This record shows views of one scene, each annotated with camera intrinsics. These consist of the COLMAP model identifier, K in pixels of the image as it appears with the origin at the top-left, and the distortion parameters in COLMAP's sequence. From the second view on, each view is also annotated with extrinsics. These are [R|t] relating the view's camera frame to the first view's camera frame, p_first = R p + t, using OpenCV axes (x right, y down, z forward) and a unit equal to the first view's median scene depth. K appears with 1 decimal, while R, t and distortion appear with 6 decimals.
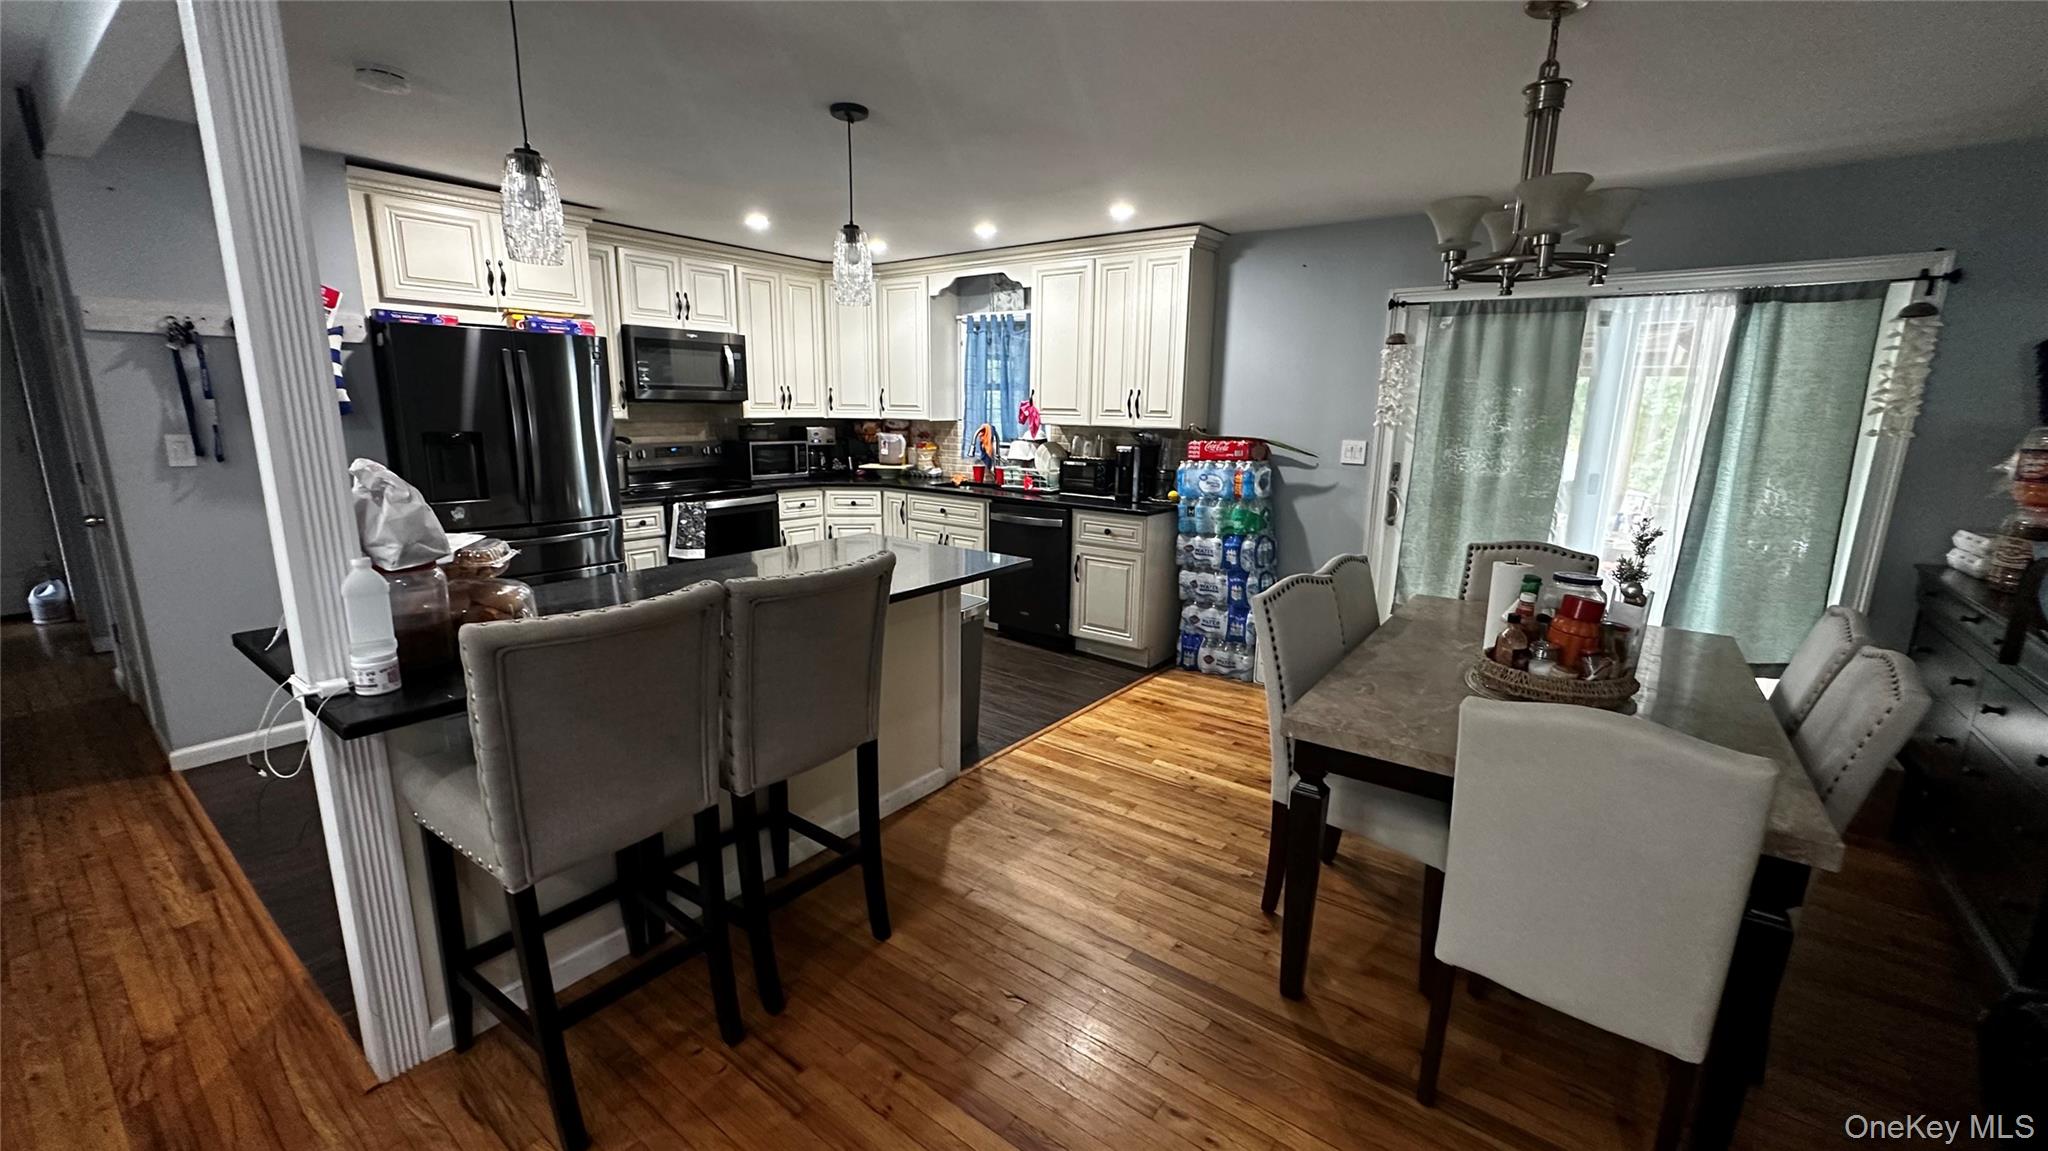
lens RADIAL K [[807.4, 0, 1025.3], [0, 807.4, 575.5], [0, 0, 1]] dist [0.004359, 0.000662]
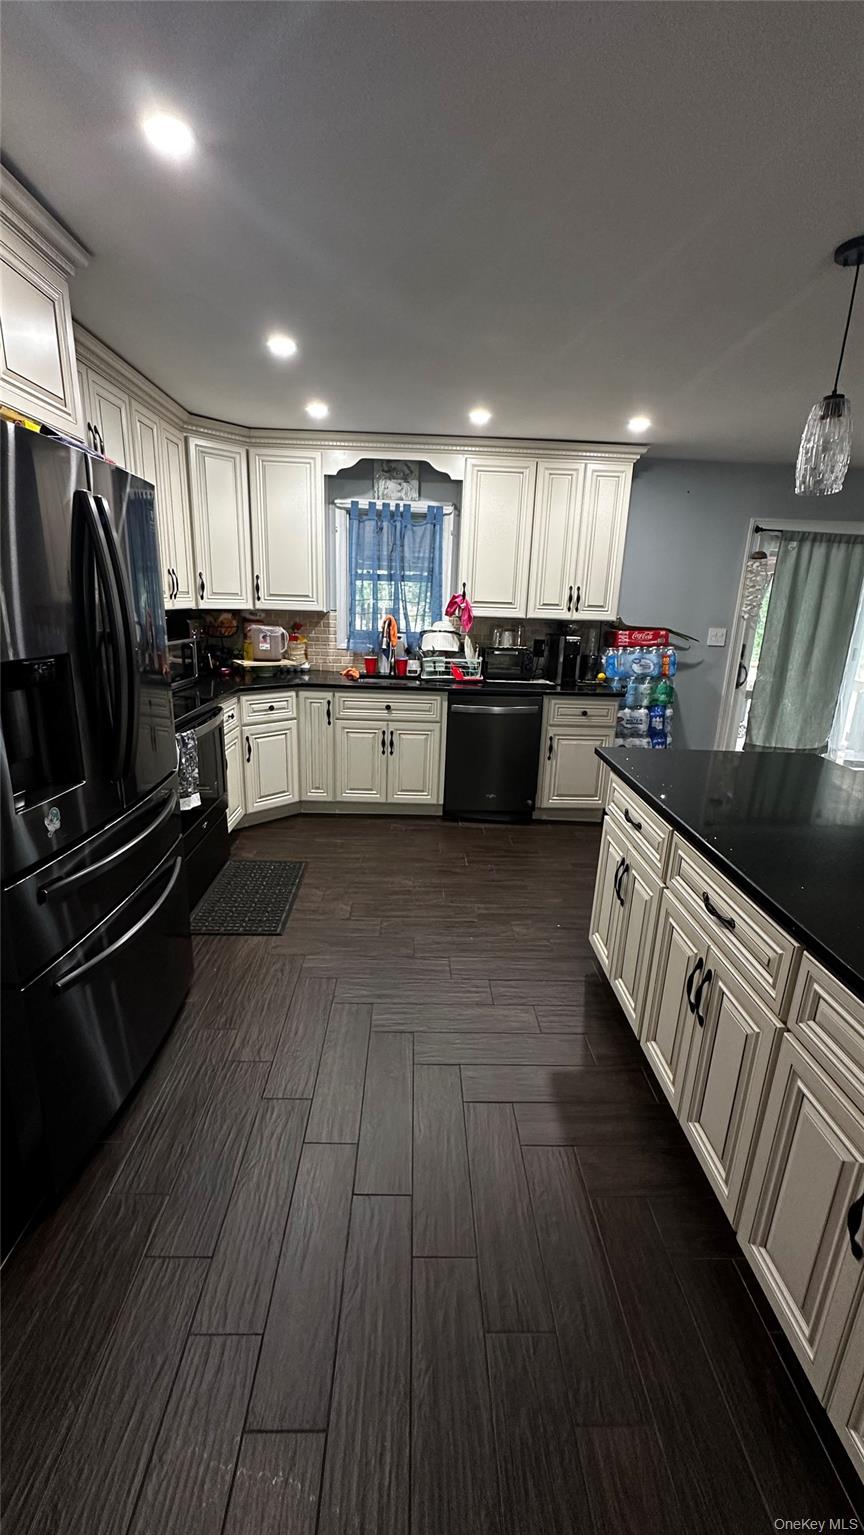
lens RADIAL K [[605.2, 0, 432.3], [0, 605.2, 764.4], [0, 0, 1]] dist [0.004359, 0.000662]
pose [[0.785634, -0.156491, 0.598574, -0.536732], [0.109437, 0.987377, 0.114503, -0.094952], [-0.608936, -0.024451, 0.792842, 0.407555]]
